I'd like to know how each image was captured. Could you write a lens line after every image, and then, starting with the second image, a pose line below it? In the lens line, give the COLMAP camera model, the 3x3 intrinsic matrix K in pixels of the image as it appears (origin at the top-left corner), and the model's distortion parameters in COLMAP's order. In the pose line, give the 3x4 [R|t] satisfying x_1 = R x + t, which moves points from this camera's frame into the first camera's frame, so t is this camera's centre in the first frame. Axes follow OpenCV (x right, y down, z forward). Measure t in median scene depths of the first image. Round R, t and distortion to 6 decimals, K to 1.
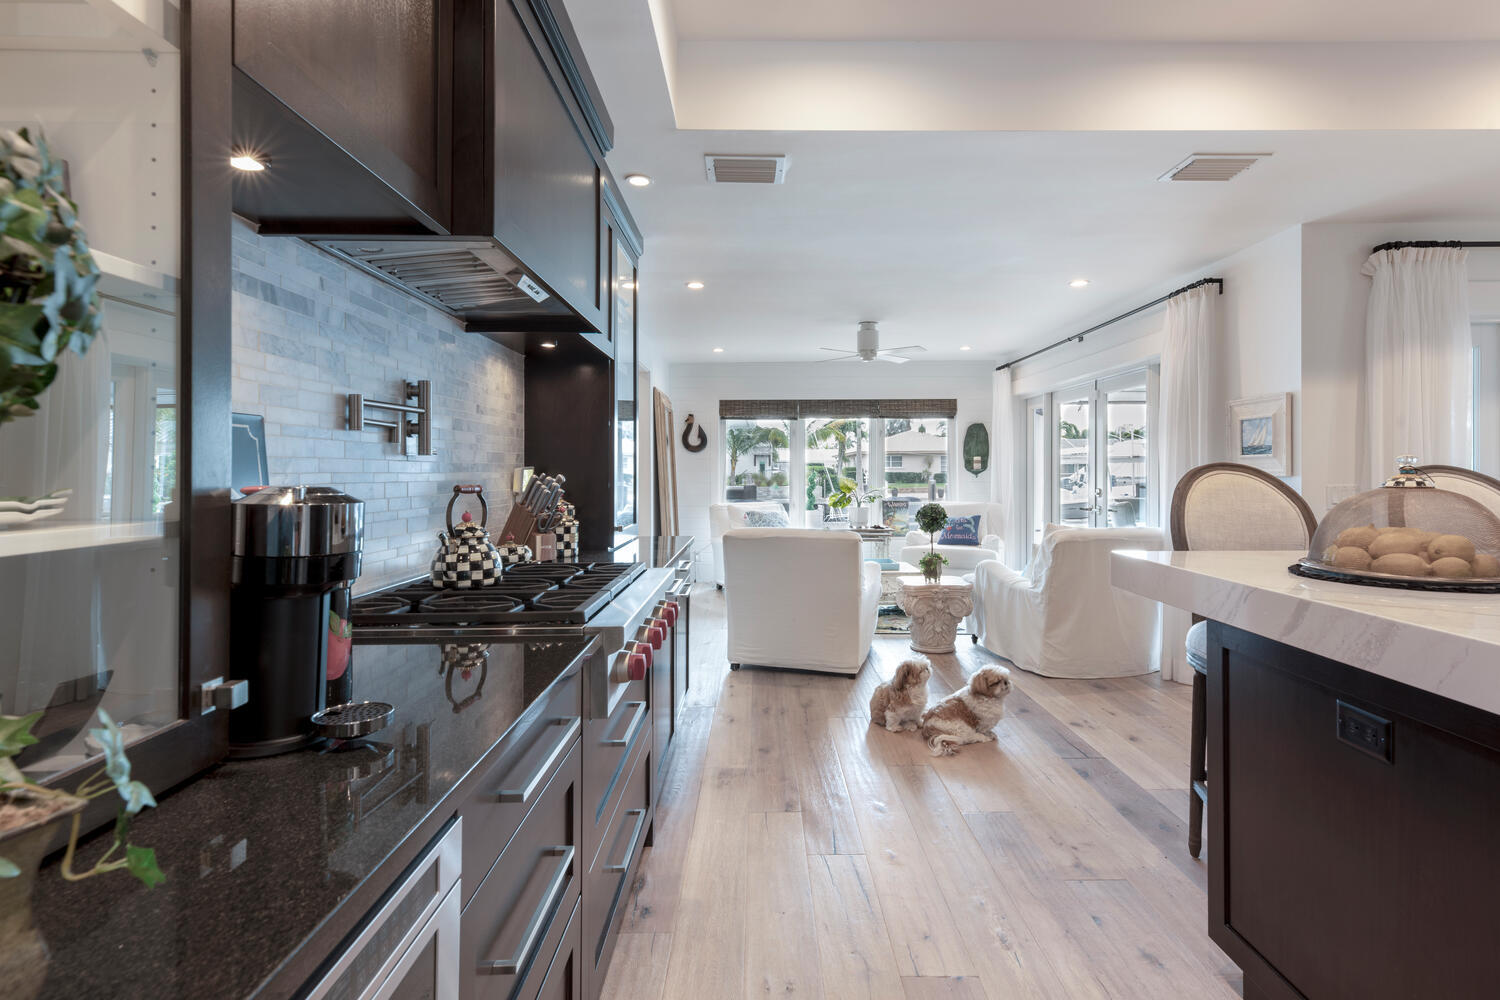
lens RADIAL K [[695.9, 0, 740.6], [0, 695.9, 470.6], [0, 0, 1]] dist [0.011813, -0.001861]
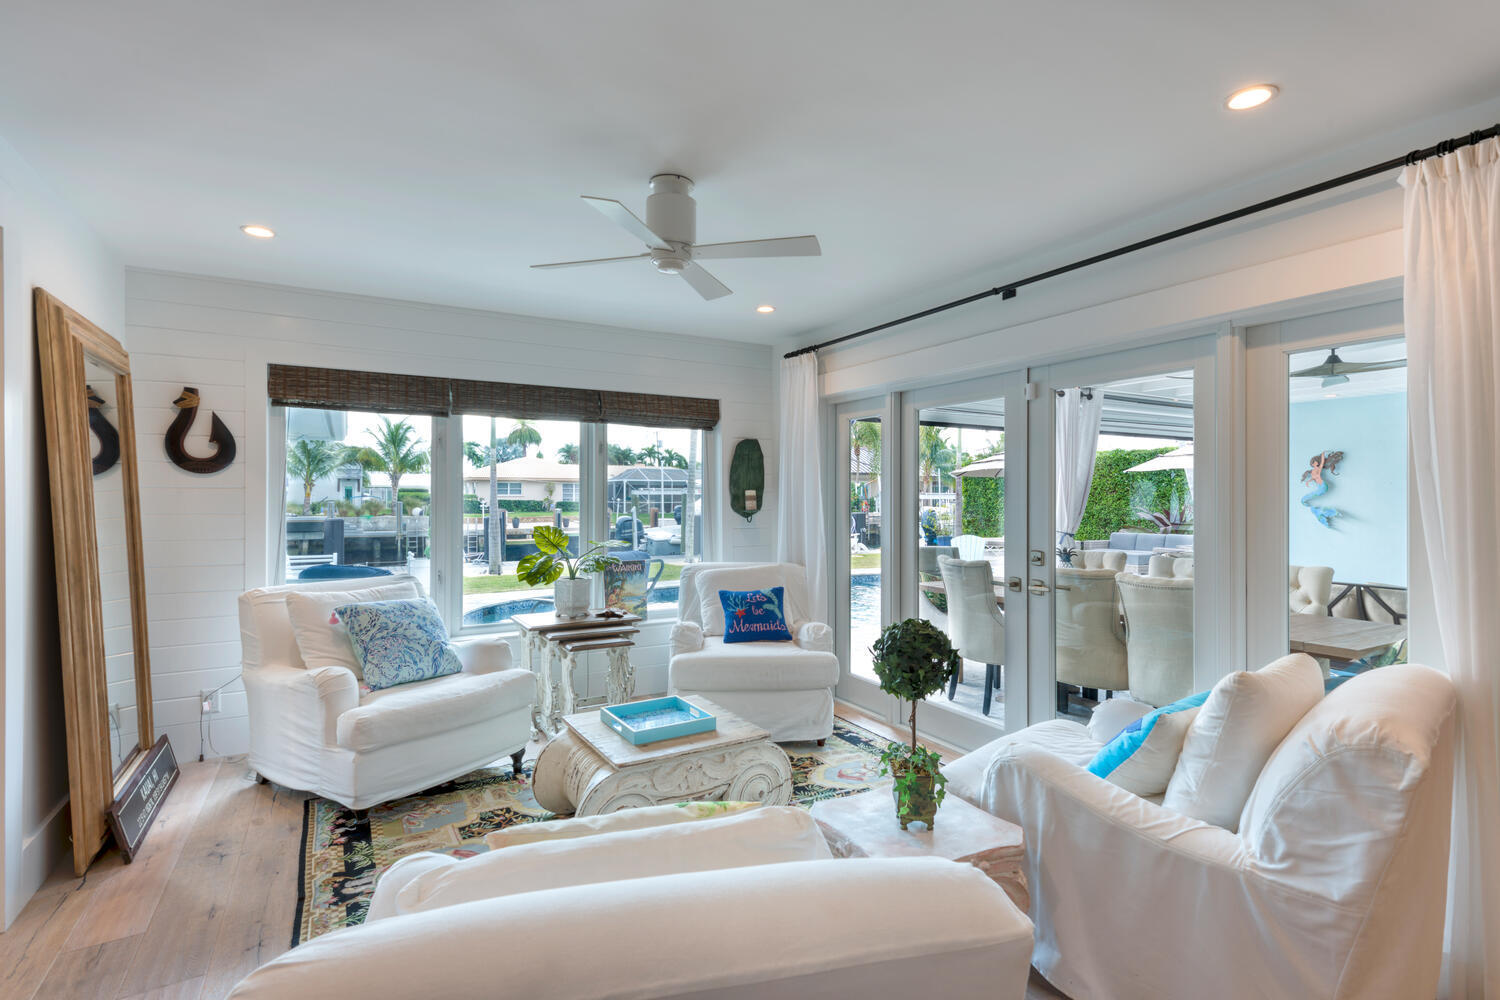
lens RADIAL K [[695.9, 0, 752.3], [0, 695.9, 497.0], [0, 0, 1]] dist [0.011813, -0.001861]
pose [[0.849328, 0.005404, 0.527837, -0.001554], [-0.004837, 0.999985, -0.002454, -0.011334], [-0.527843, -0.000469, 0.849342, 0.424555]]
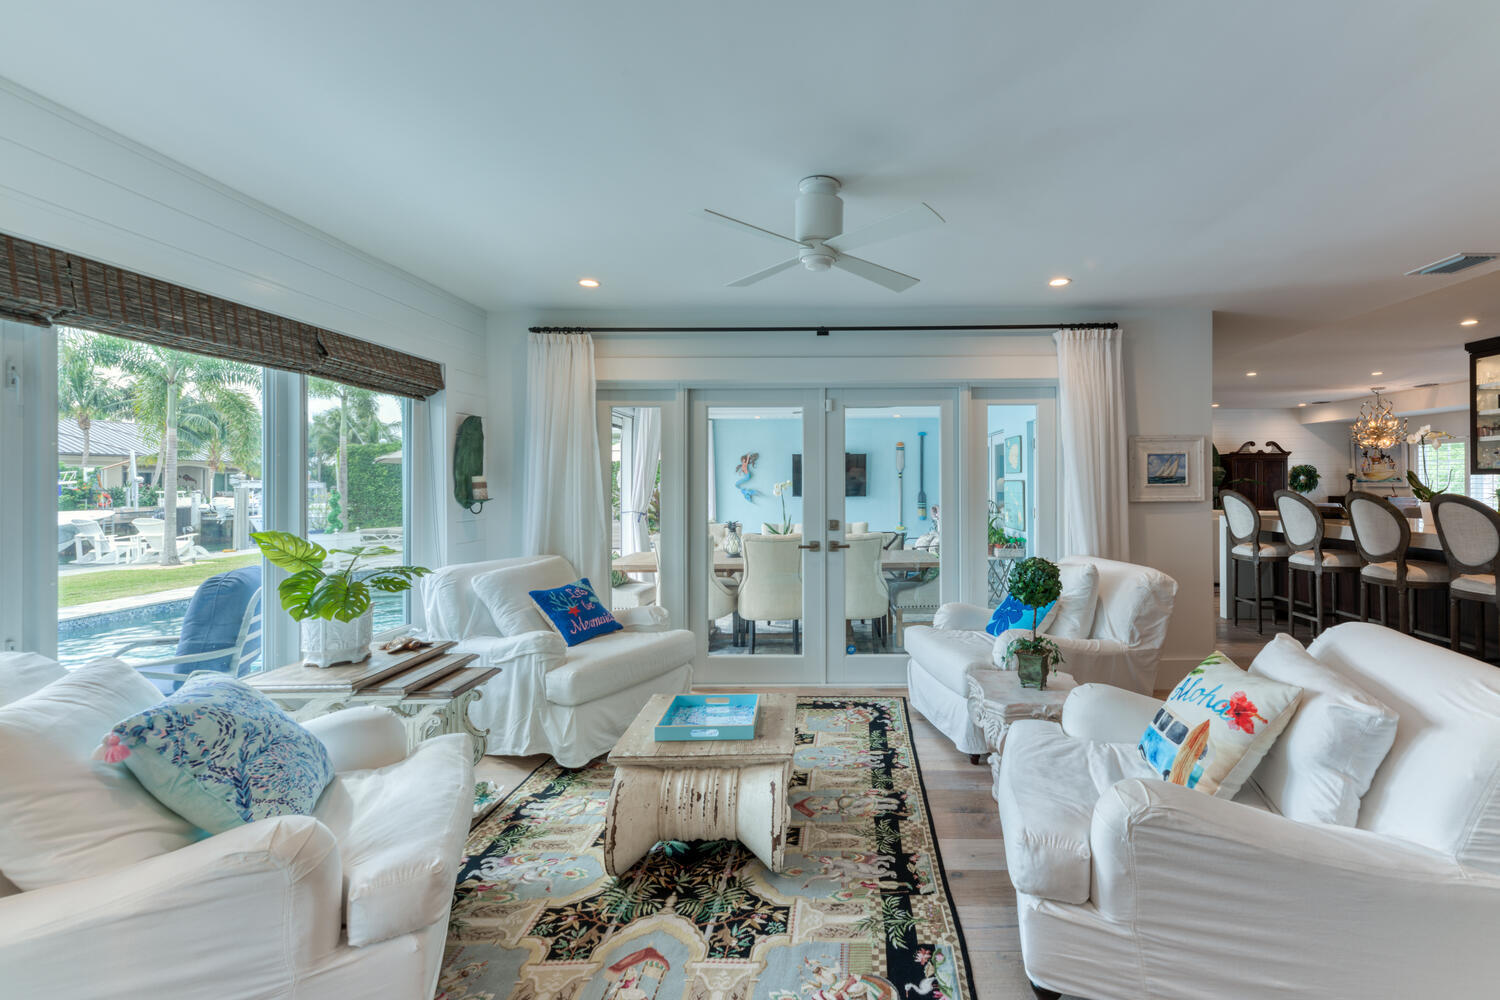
lens RADIAL K [[634.1, 0, 809.0], [0, 634.1, 480.0], [0, 0, 1]] dist [0.011008, 0.000524]
pose [[-0.004420, 0.008662, 0.999953, -0.160618], [0.006560, 0.999941, -0.008633, -0.010052], [-0.999969, 0.006521, -0.004477, 0.700990]]
